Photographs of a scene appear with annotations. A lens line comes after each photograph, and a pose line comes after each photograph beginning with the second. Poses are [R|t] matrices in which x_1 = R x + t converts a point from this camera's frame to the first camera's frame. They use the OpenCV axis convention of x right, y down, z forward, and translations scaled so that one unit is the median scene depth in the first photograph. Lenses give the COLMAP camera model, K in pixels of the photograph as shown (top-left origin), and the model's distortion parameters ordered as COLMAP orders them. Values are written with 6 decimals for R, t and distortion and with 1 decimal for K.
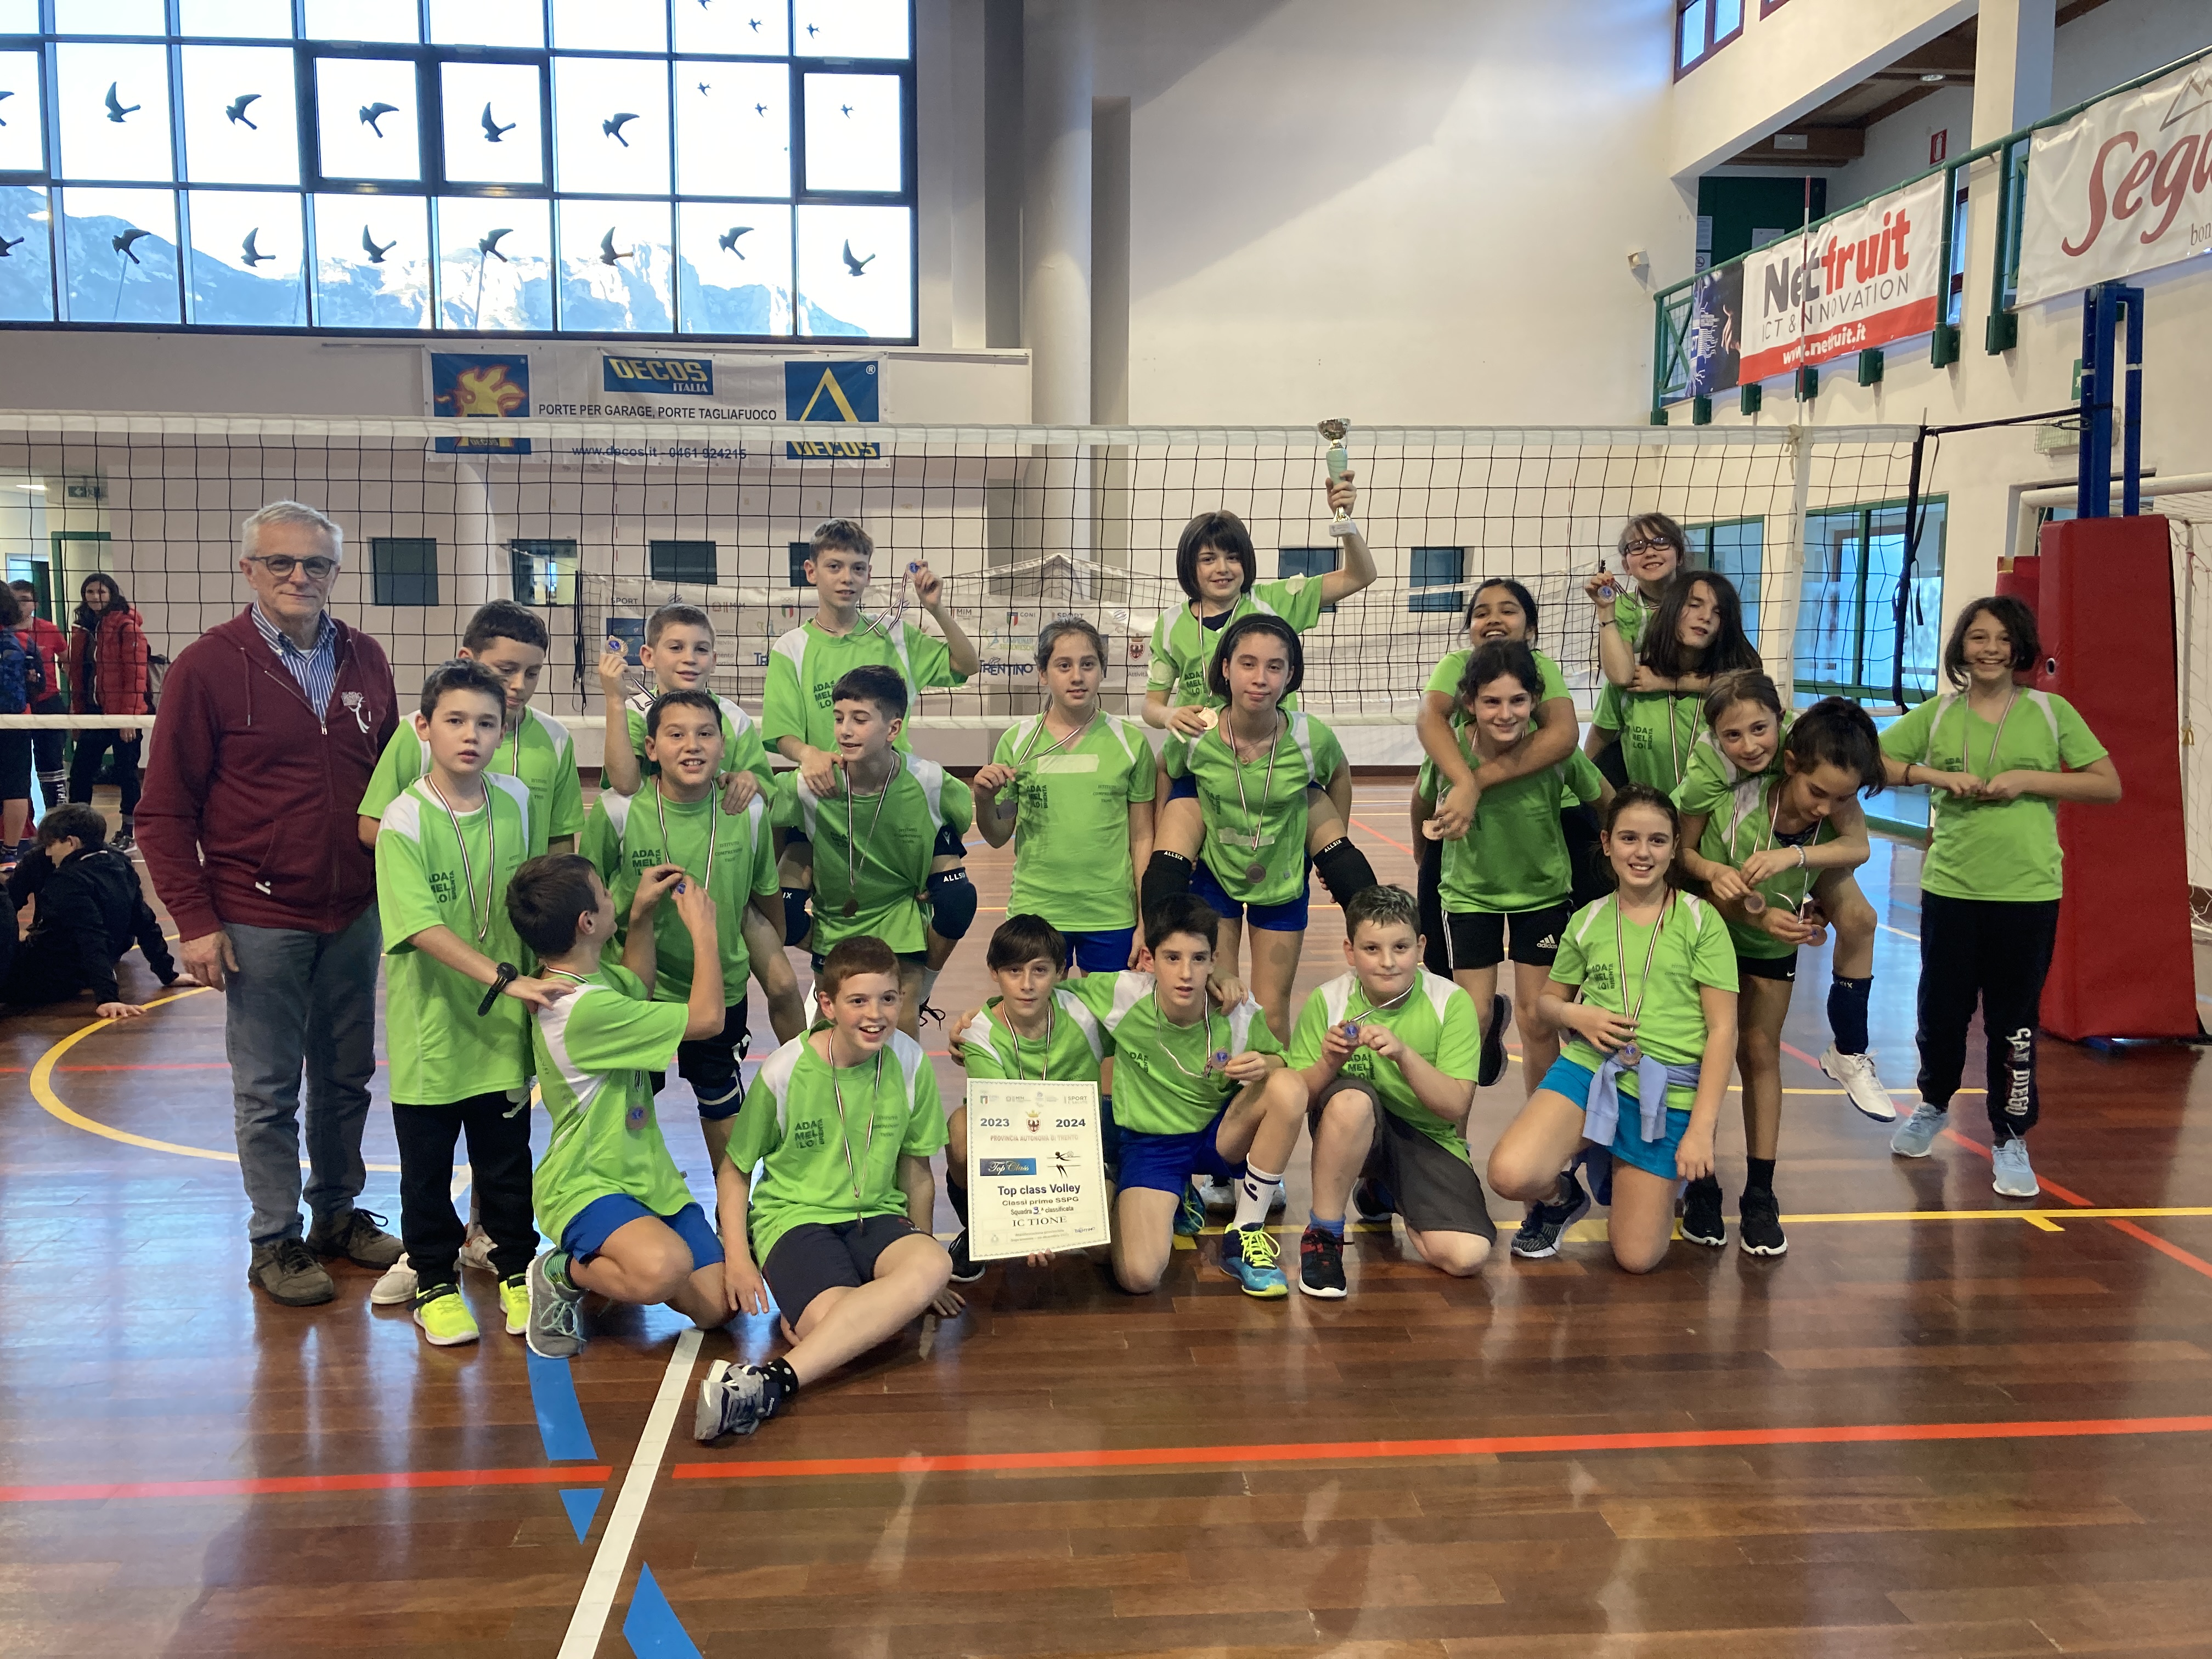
lens RADIAL K [[1781.3, 0, 1106.0], [0, 1781.3, 829.5], [0, 0, 1]] dist [-0.032970, 0.086600]
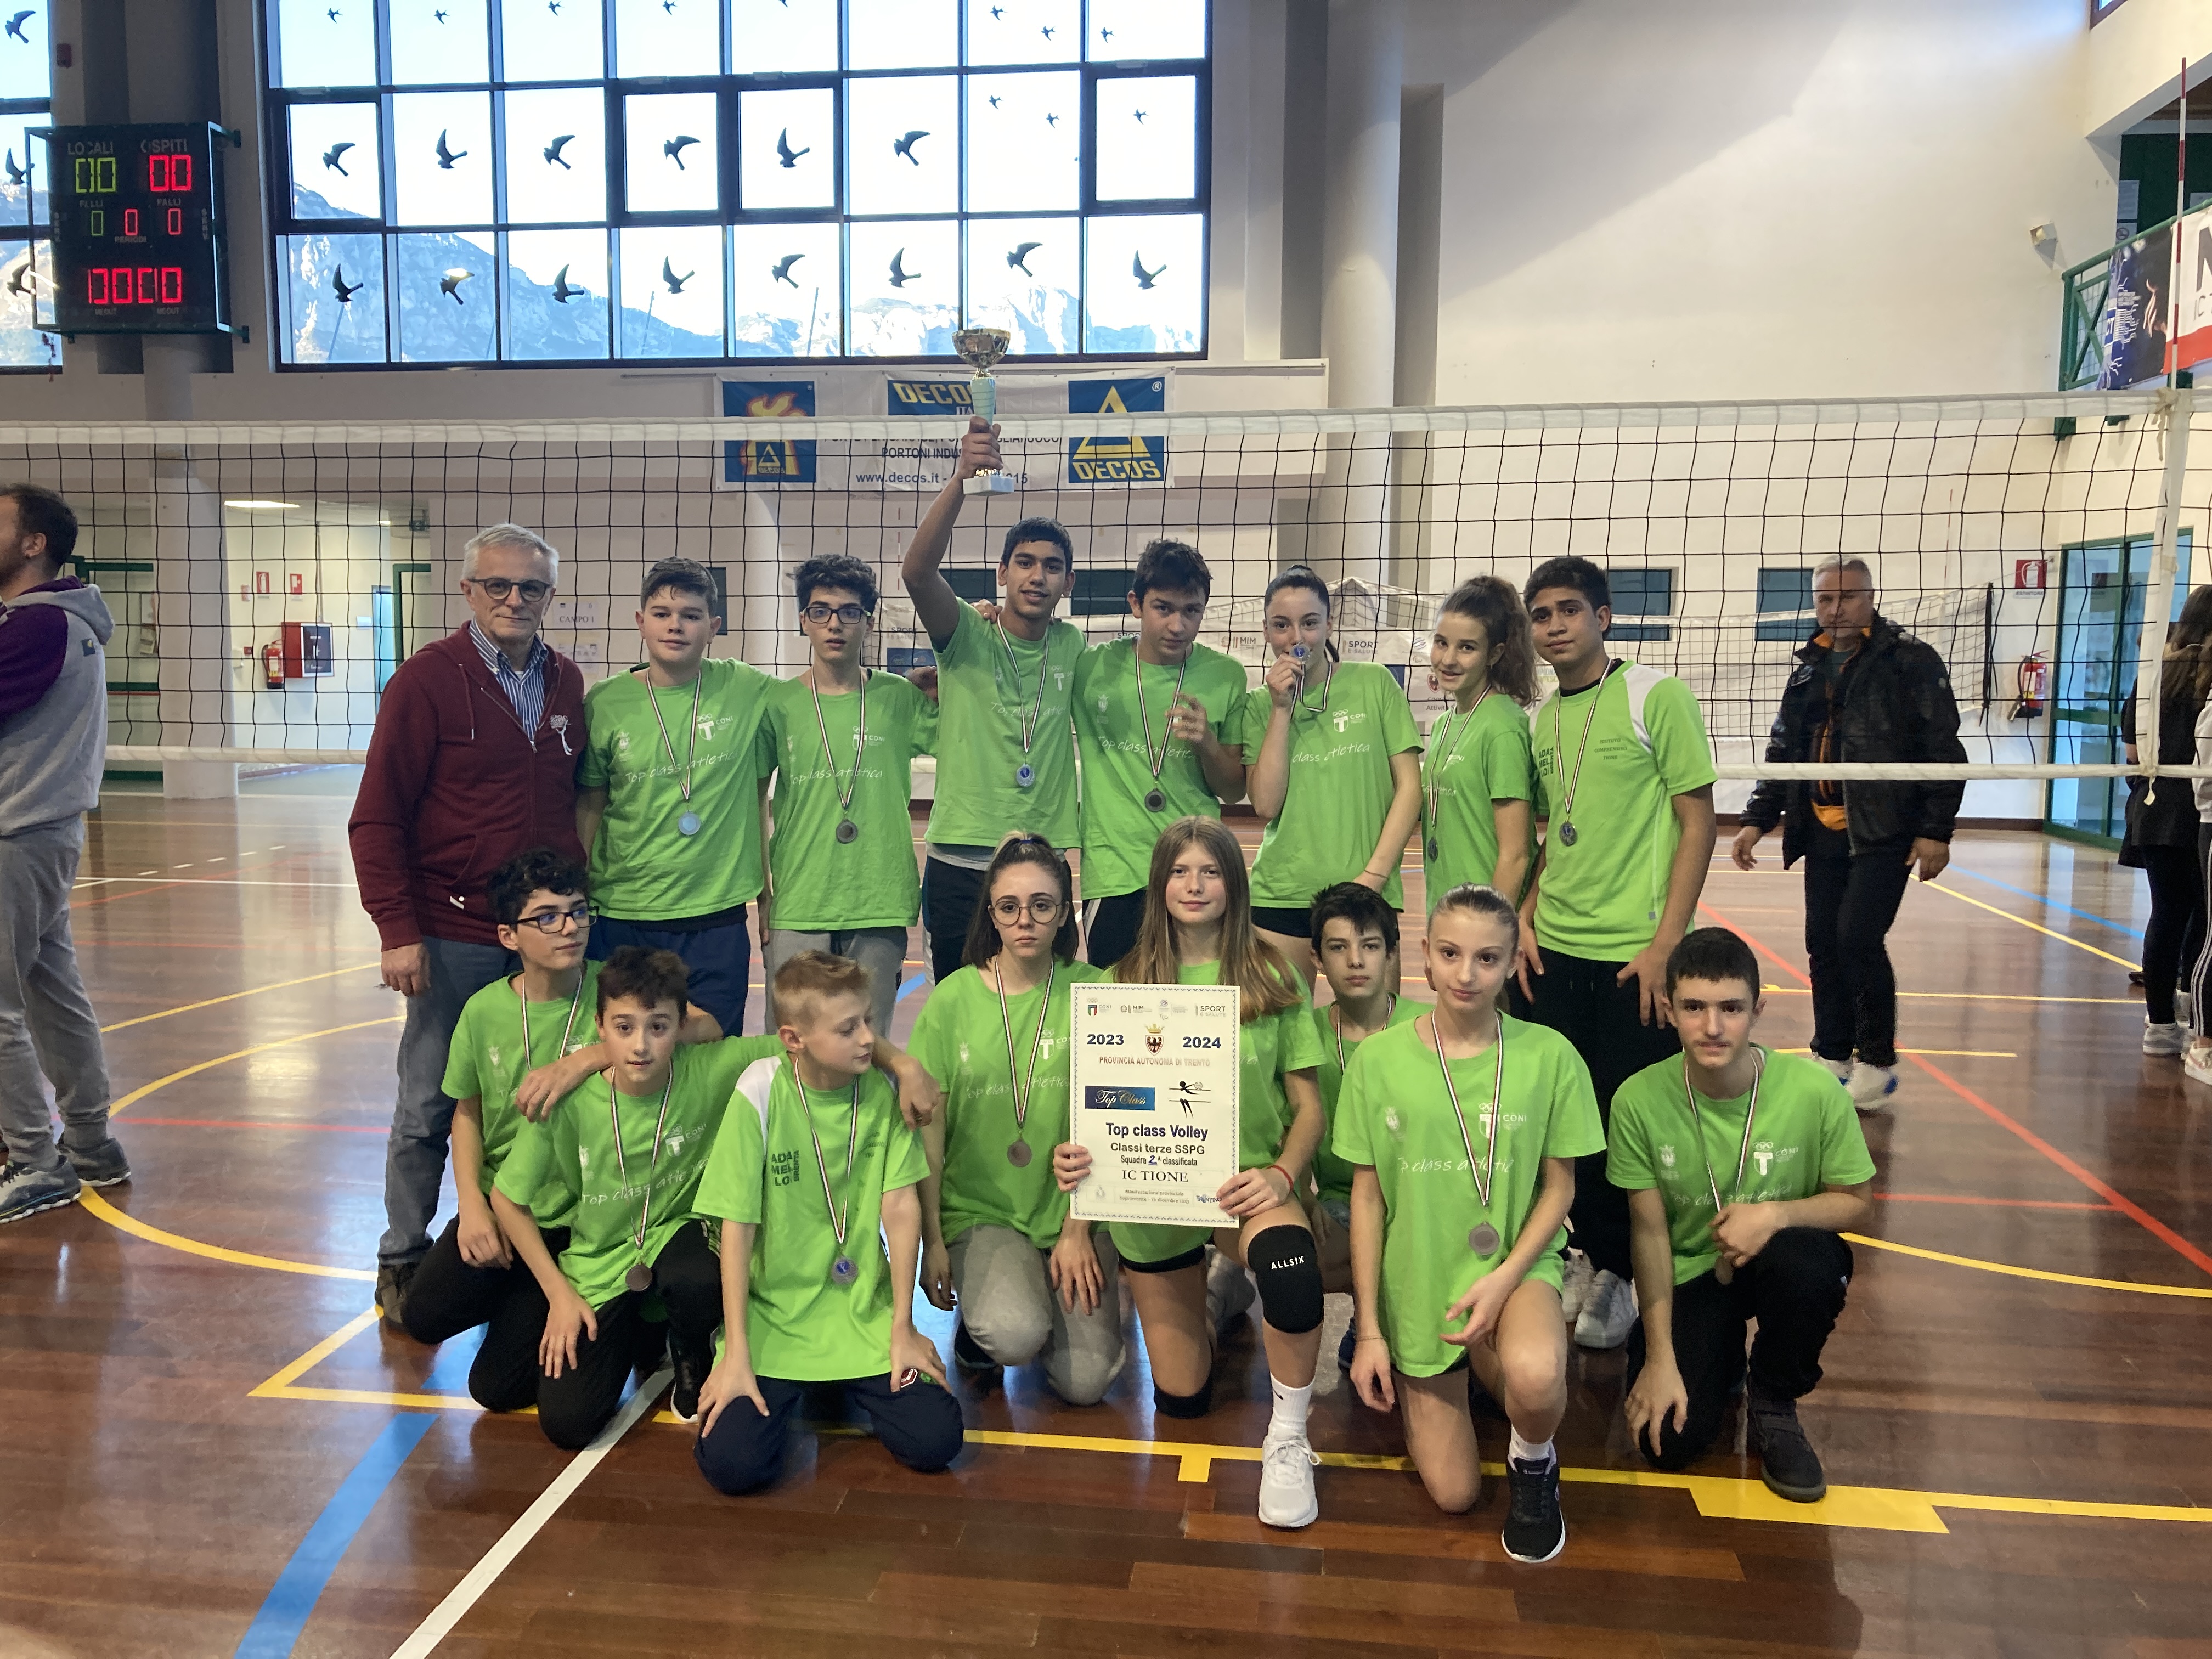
lens RADIAL K [[1806.4, 0, 1102.2], [0, 1806.4, 838.6], [0, 0, 1]] dist [0.003578, 0.017551]
pose [[0.978310, 0.023889, -0.205764, 0.043805], [-0.027348, 0.999528, -0.013982, -0.003240], [0.205333, 0.019306, 0.978502, 0.054946]]
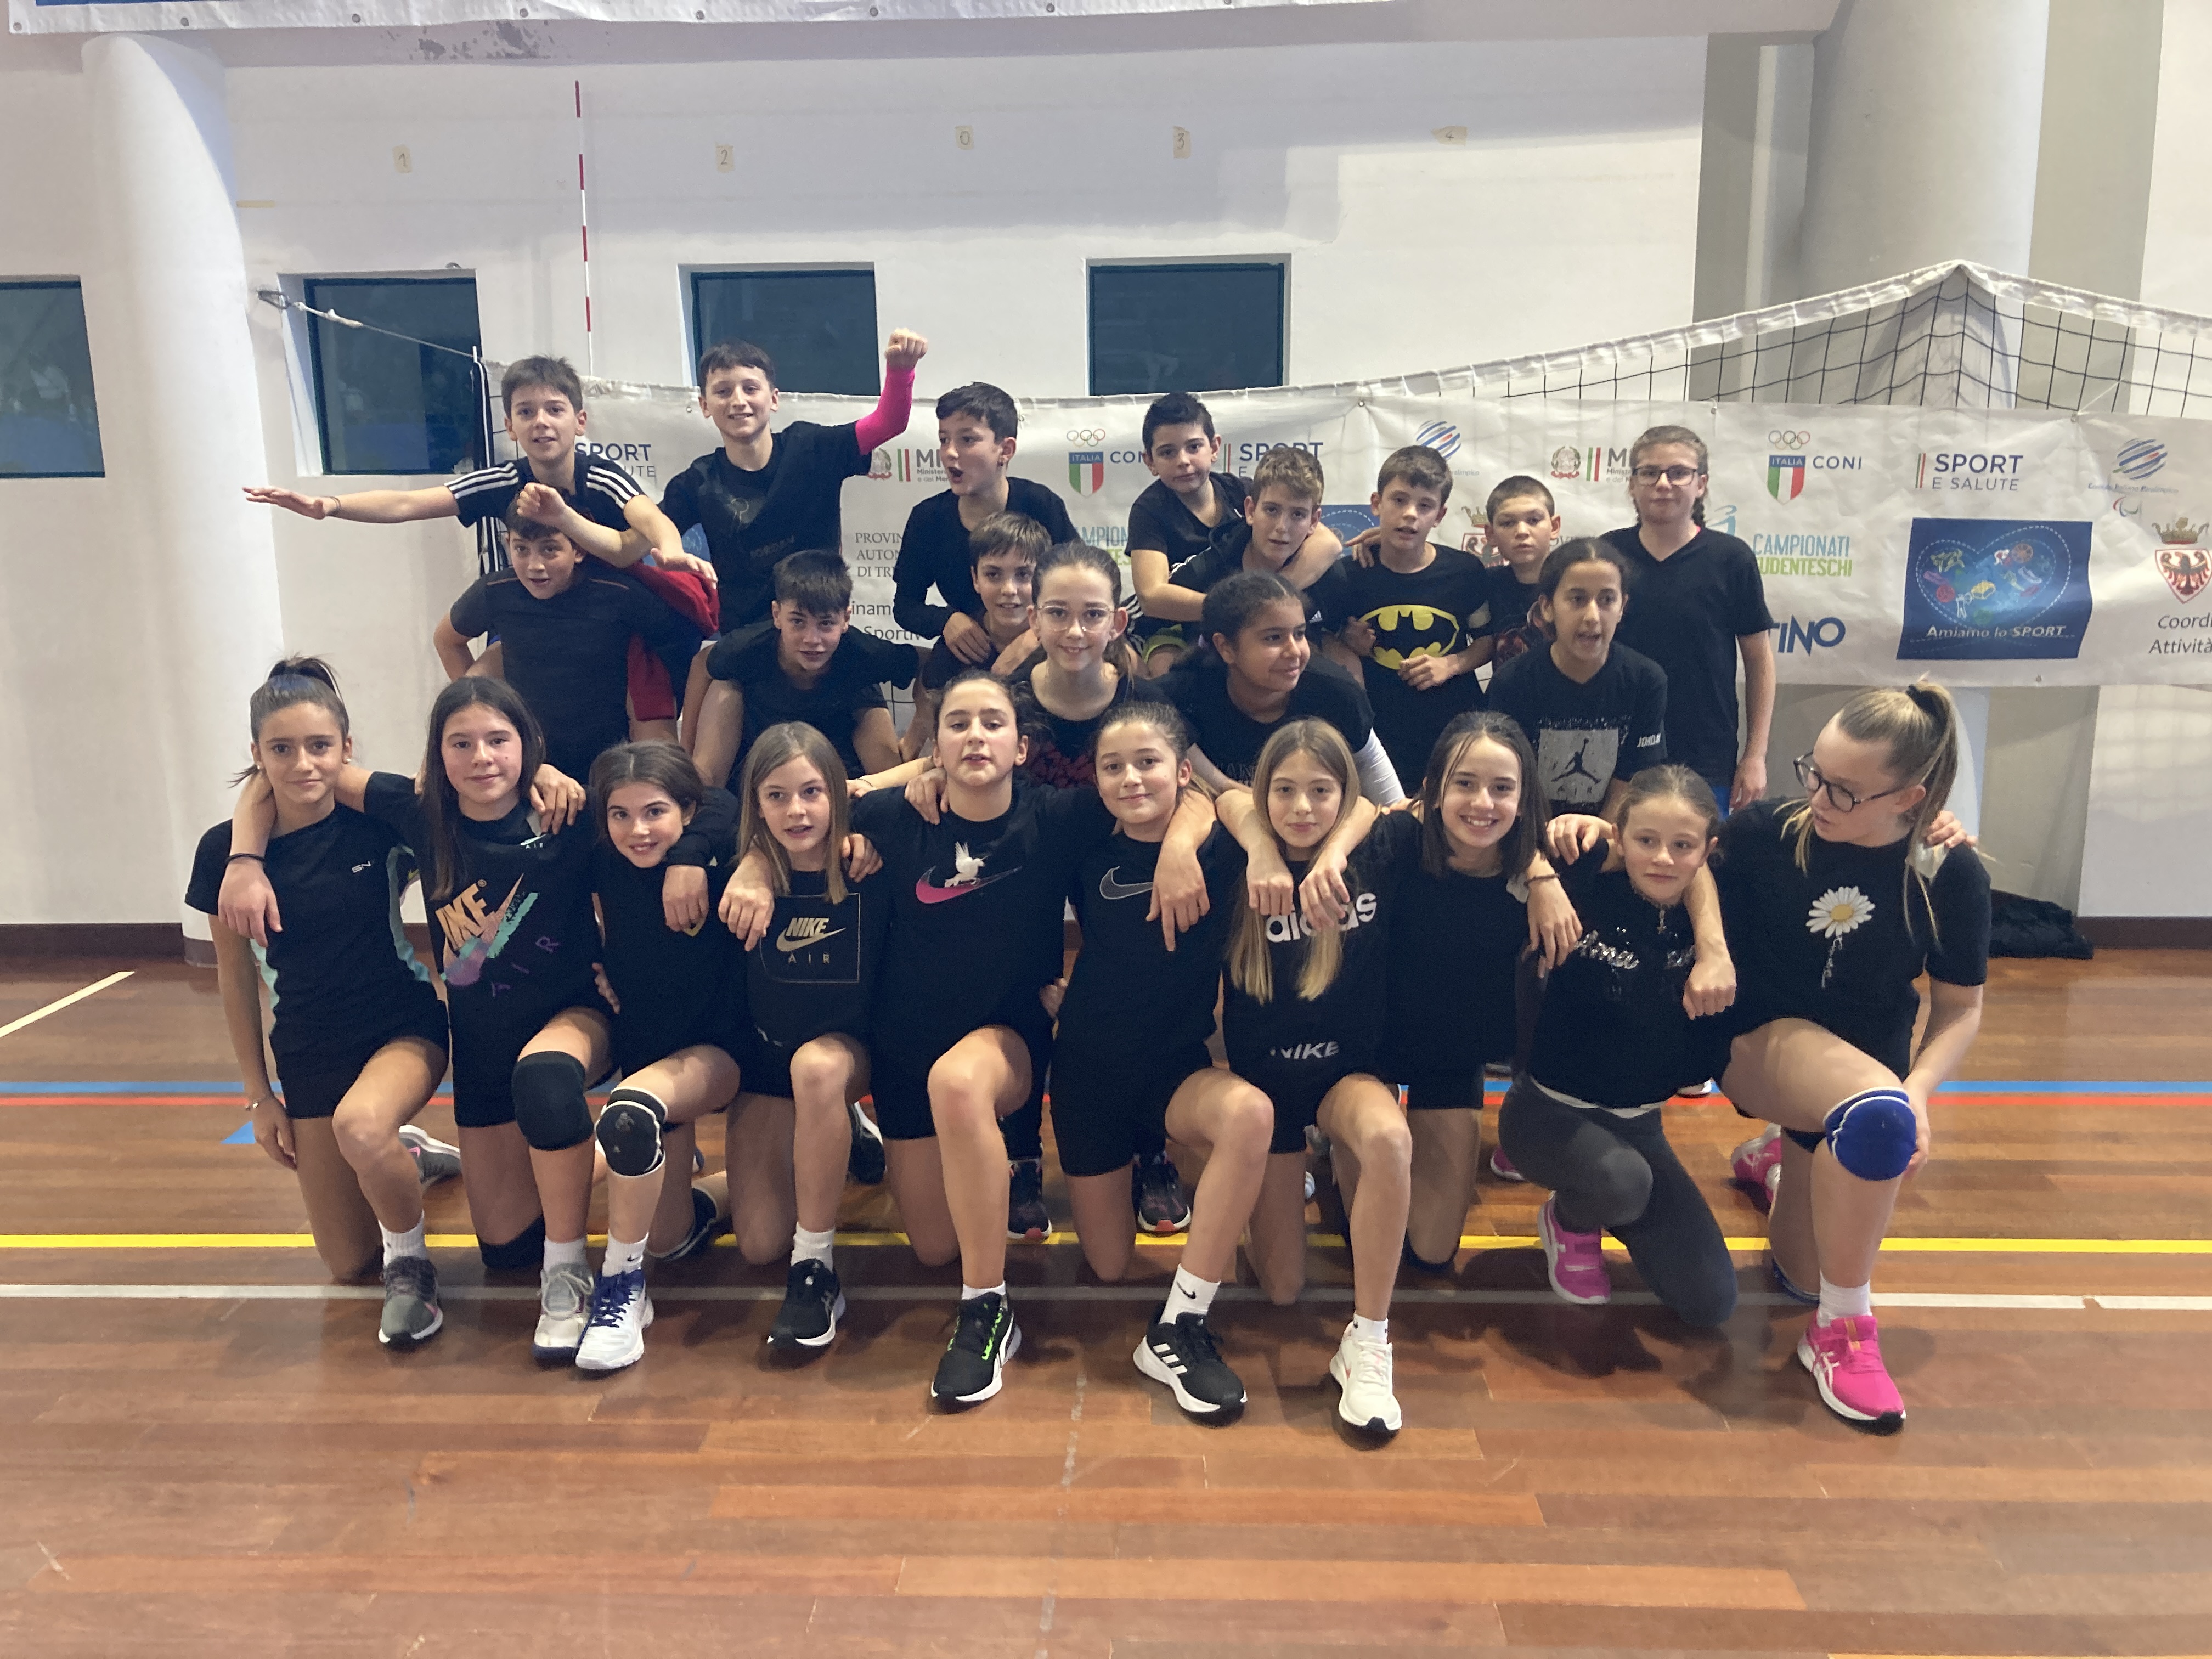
lens RADIAL K [[1775.3, 0, 1037.6], [0, 1775.3, 833.2], [0, 0, 1]] dist [0.036287, -0.060074]
pose [[0.995021, -0.004122, -0.099580, -0.161671], [0.009456, 0.998542, 0.053144, -0.075727], [0.099216, -0.053821, 0.993609, 0.687744]]
